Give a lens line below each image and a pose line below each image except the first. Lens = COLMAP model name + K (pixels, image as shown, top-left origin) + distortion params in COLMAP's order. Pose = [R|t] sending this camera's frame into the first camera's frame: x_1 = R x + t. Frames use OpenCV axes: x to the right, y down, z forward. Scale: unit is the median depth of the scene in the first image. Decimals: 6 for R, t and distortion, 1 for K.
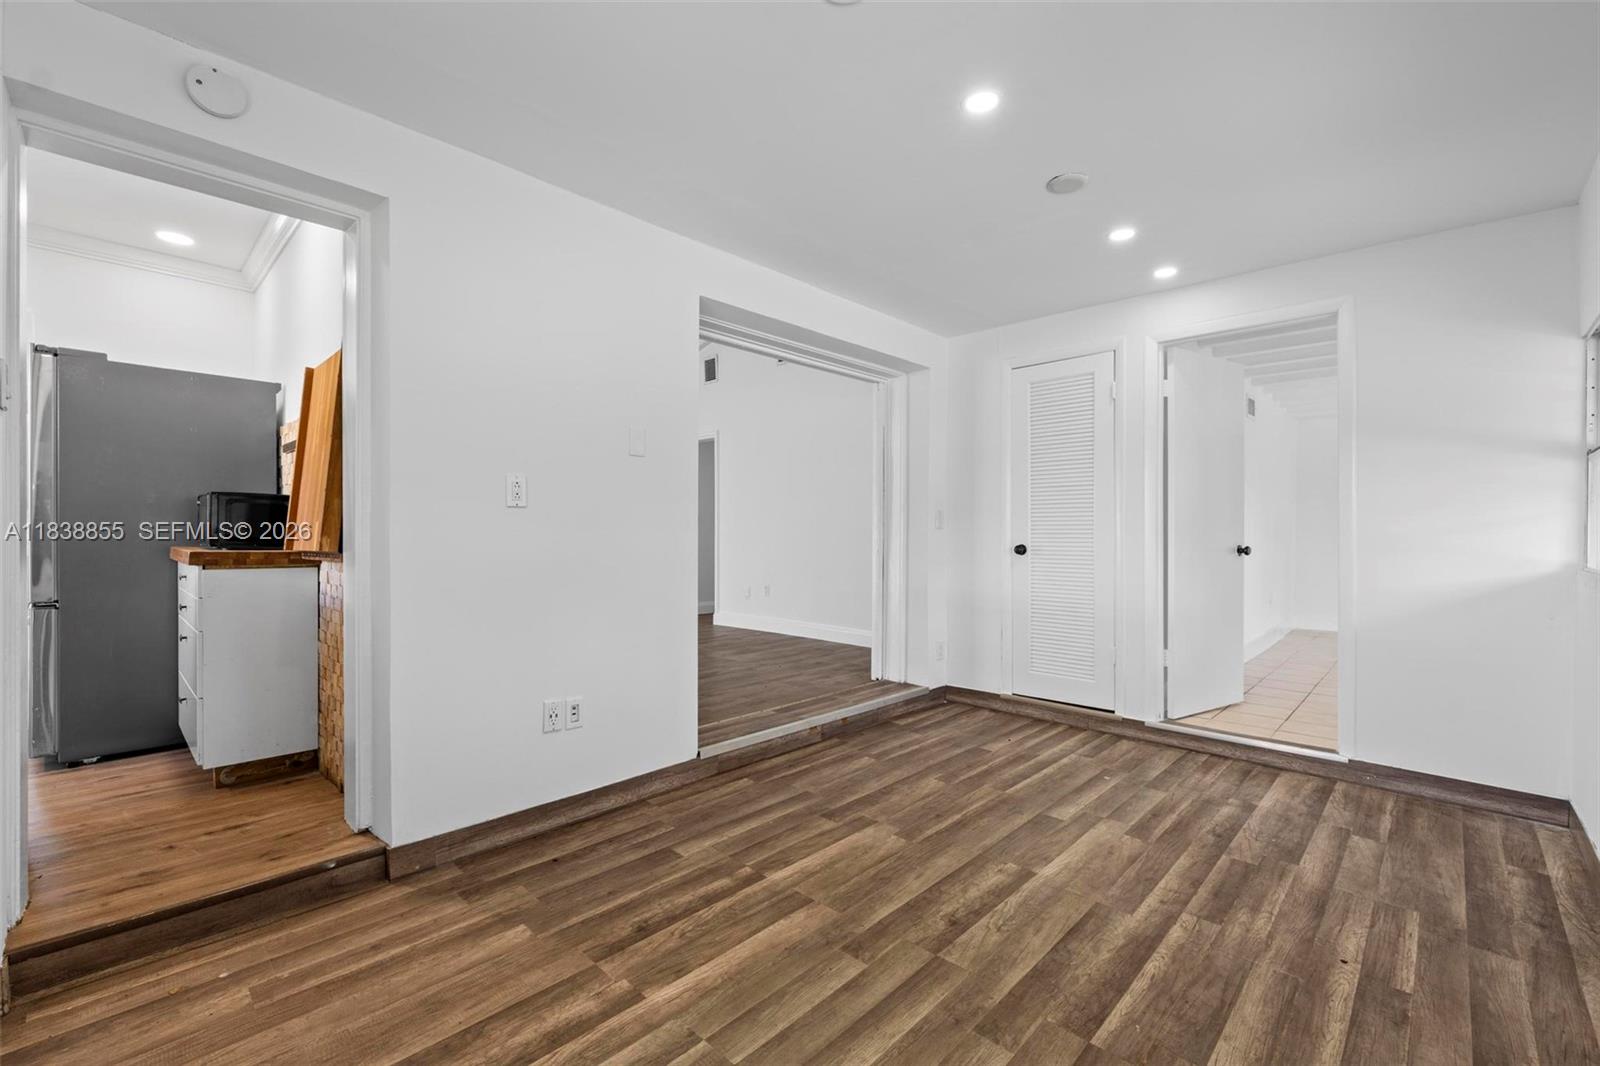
lens RADIAL K [[682.8, 0, 799.4], [0, 682.8, 534.8], [0, 0, 1]] dist [-0.006370, 0.000356]
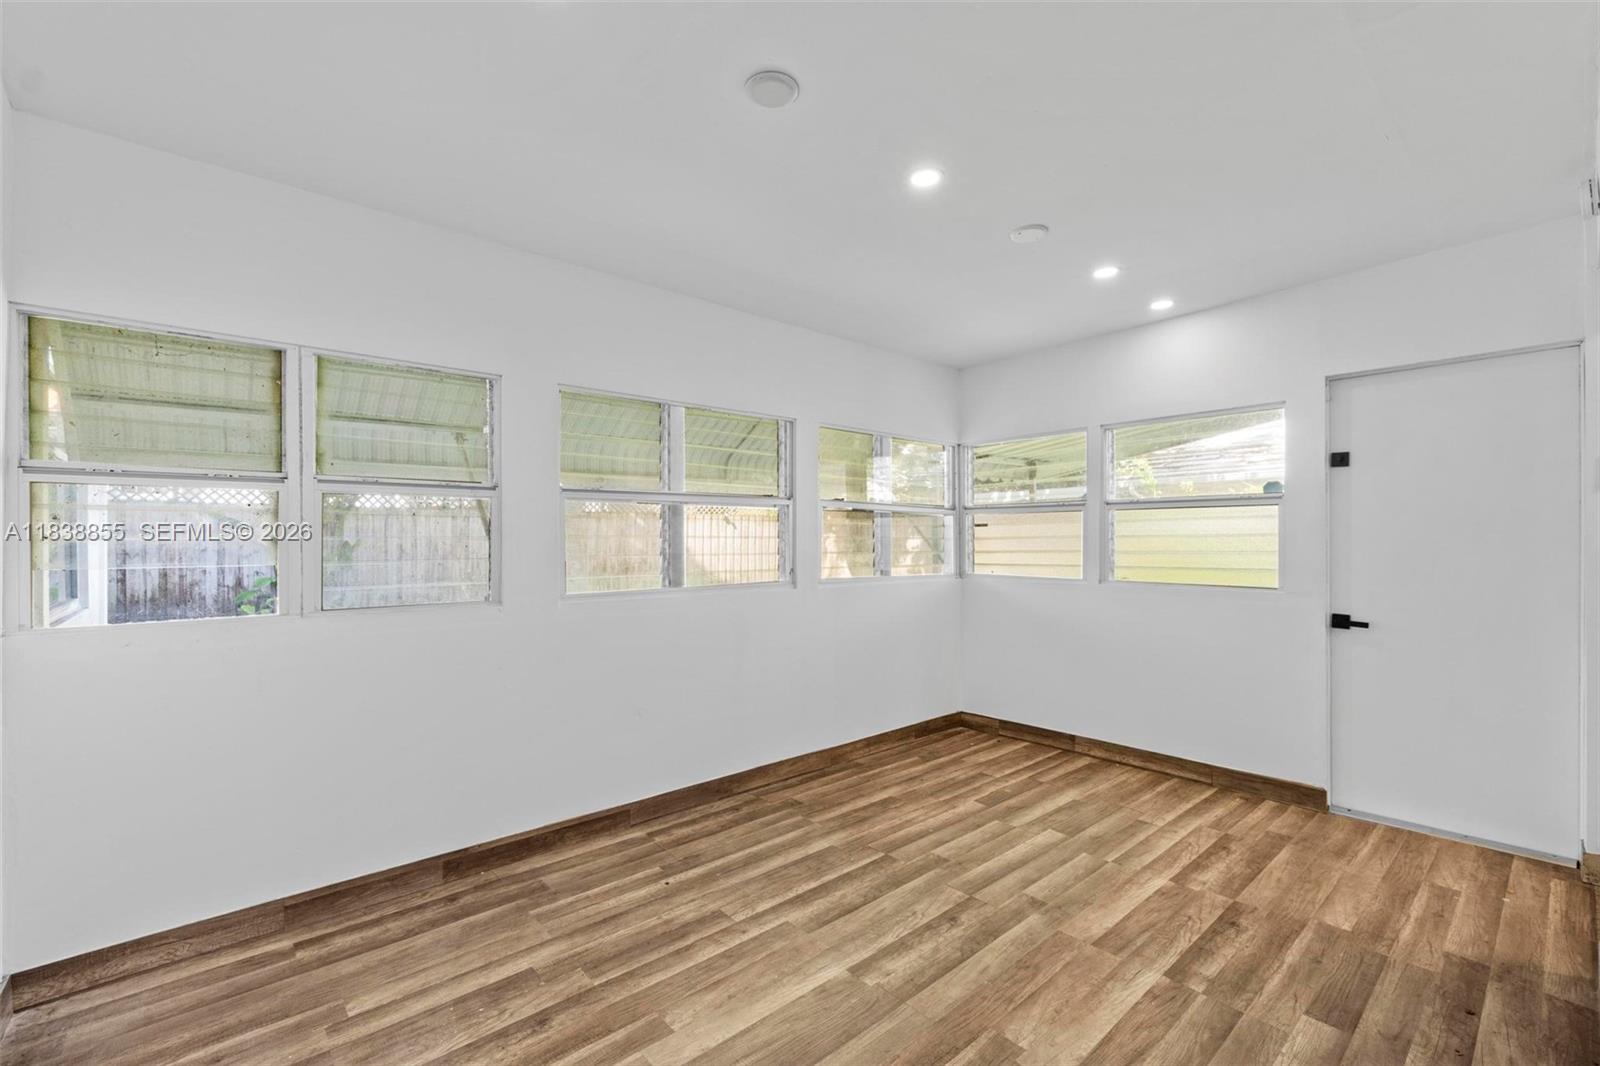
lens RADIAL K [[682.8, 0, 798.0], [0, 682.8, 539.5], [0, 0, 1]] dist [-0.006370, 0.000356]
pose [[-0.996223, -0.000077, 0.086831, 0.371198], [0.000031, 0.999999, 0.001235, -0.060067], [-0.086831, 0.001233, -0.996222, 2.075935]]
